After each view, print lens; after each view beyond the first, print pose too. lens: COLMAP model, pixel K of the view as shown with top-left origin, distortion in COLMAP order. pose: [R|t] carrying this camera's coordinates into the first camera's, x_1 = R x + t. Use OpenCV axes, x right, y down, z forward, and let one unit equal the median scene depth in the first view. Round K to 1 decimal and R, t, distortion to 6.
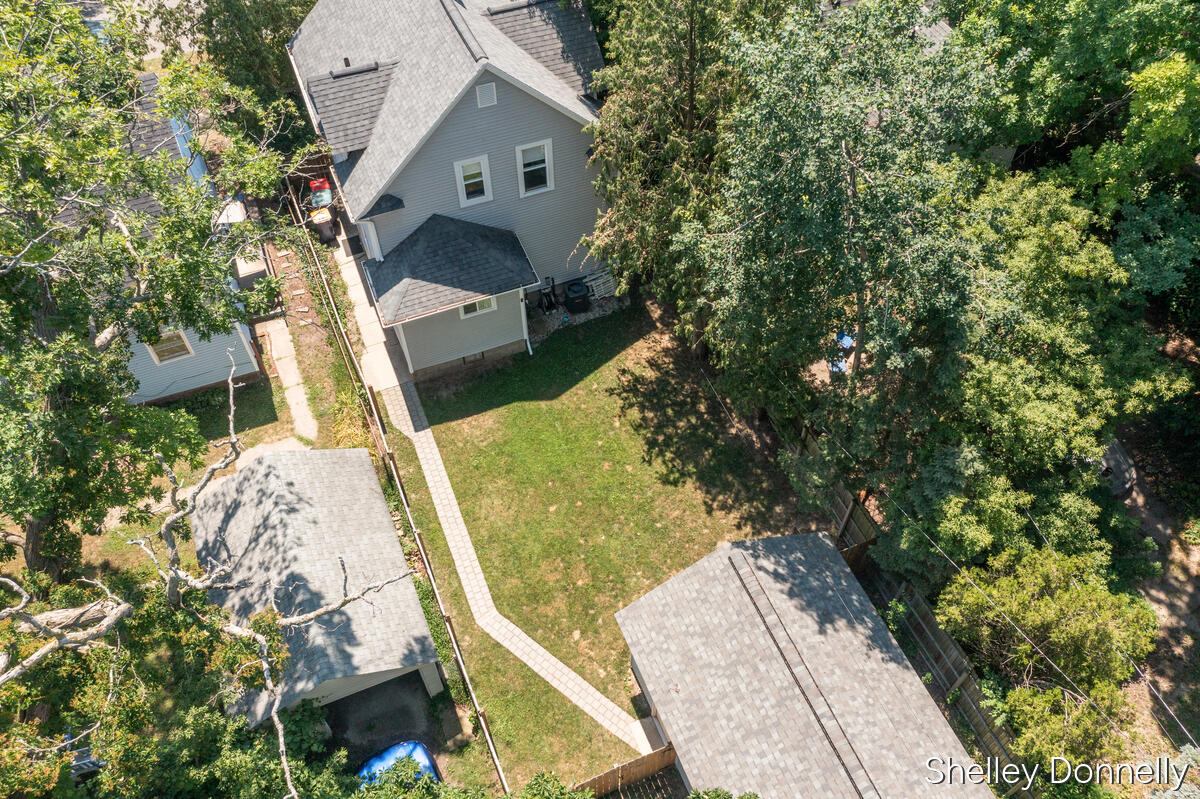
lens RADIAL K [[922.7, 0, 602.8], [0, 922.7, 403.7], [0, 0, 1]] dist [-0.010210, 0.017337]
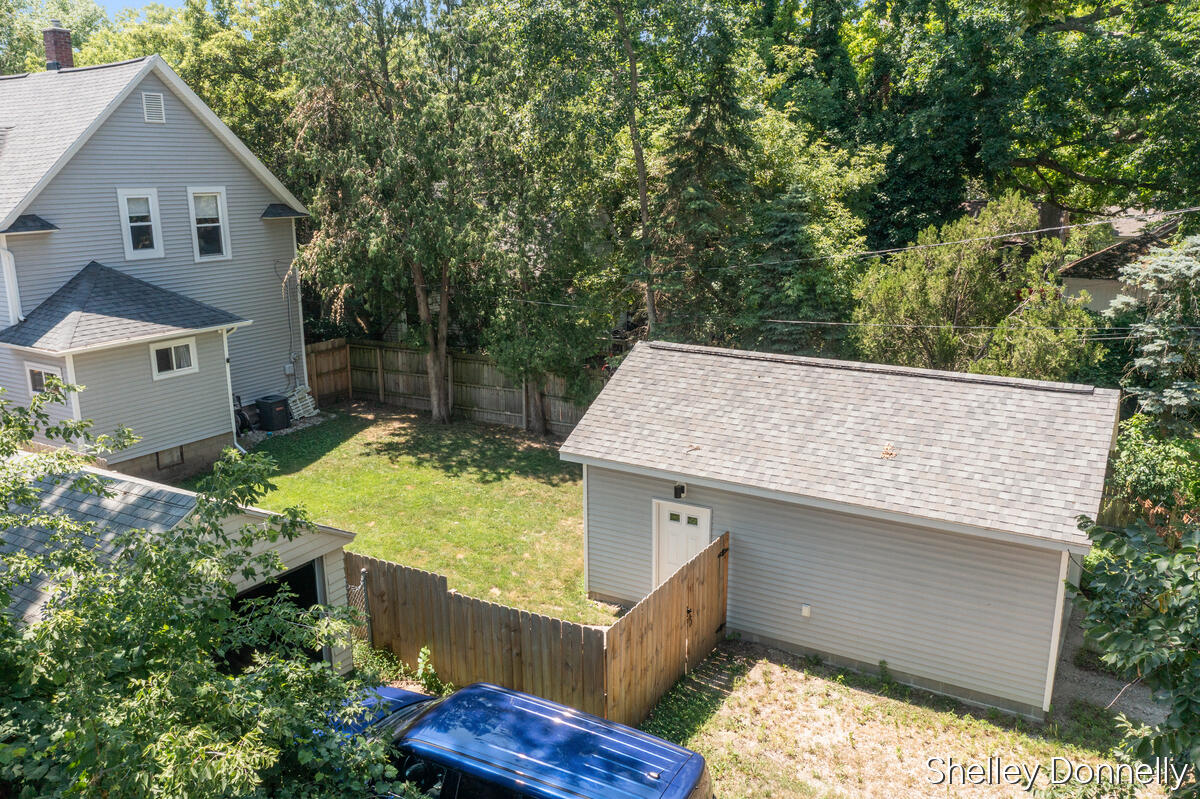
lens RADIAL K [[922.7, 0, 598.4], [0, 922.7, 401.1], [0, 0, 1]] dist [-0.010210, 0.017337]
pose [[0.804432, -0.144232, 0.576270, -0.308083], [0.466593, 0.753812, -0.462664, 0.452280], [-0.367668, 0.641065, 0.673688, 0.389547]]
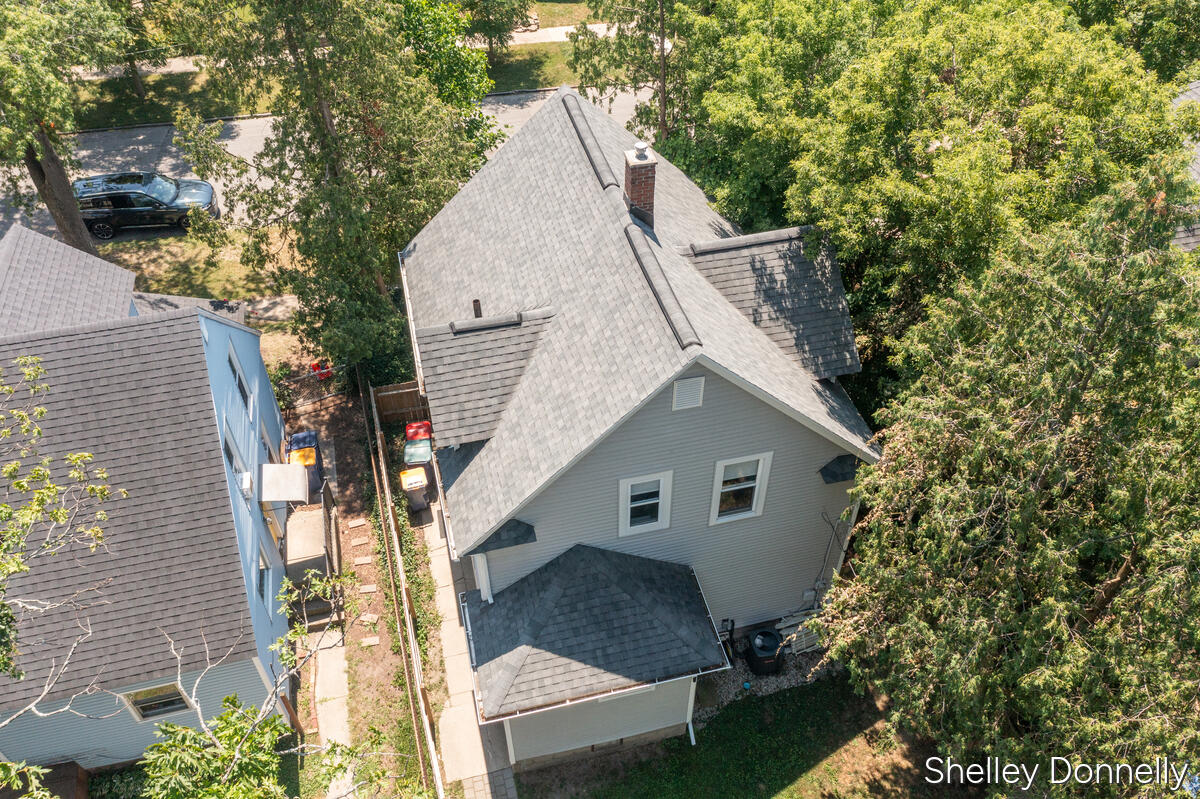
lens RADIAL K [[922.7, 0, 599.7], [0, 922.7, 401.9], [0, 0, 1]] dist [-0.010210, 0.017337]
pose [[0.989910, 0.097675, -0.102649, -0.111453], [-0.111175, 0.984549, -0.135292, -0.219302], [0.087849, 0.145339, 0.985474, 0.348200]]
